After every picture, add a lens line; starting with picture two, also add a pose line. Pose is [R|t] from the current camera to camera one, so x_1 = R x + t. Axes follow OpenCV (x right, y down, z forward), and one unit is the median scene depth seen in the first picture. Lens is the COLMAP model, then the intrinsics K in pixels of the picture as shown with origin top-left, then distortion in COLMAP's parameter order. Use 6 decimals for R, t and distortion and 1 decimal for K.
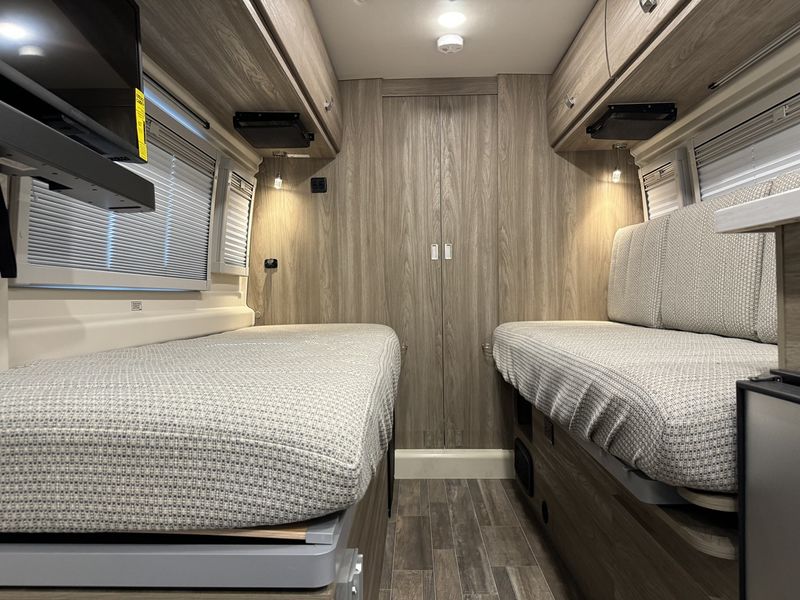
lens RADIAL K [[576.7, 0, 409.6], [0, 576.7, 277.3], [0, 0, 1]] dist [0.070773, -0.053316]
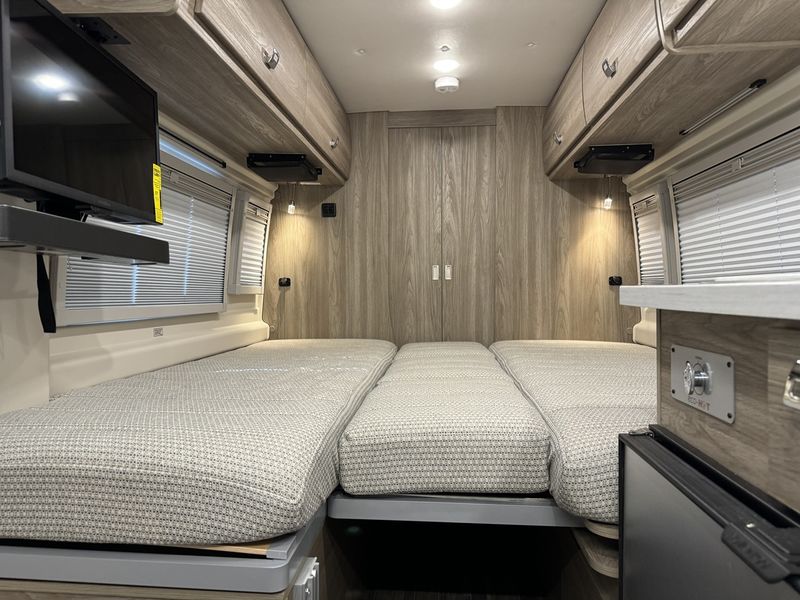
lens RADIAL K [[576.7, 0, 411.7], [0, 576.7, 277.5], [0, 0, 1]] dist [0.070773, -0.053316]
pose [[0.998255, 0.012070, -0.057804, 0.076779], [-0.011136, 0.999803, 0.016446, -0.065594], [0.057991, -0.015774, 0.998193, -0.092450]]
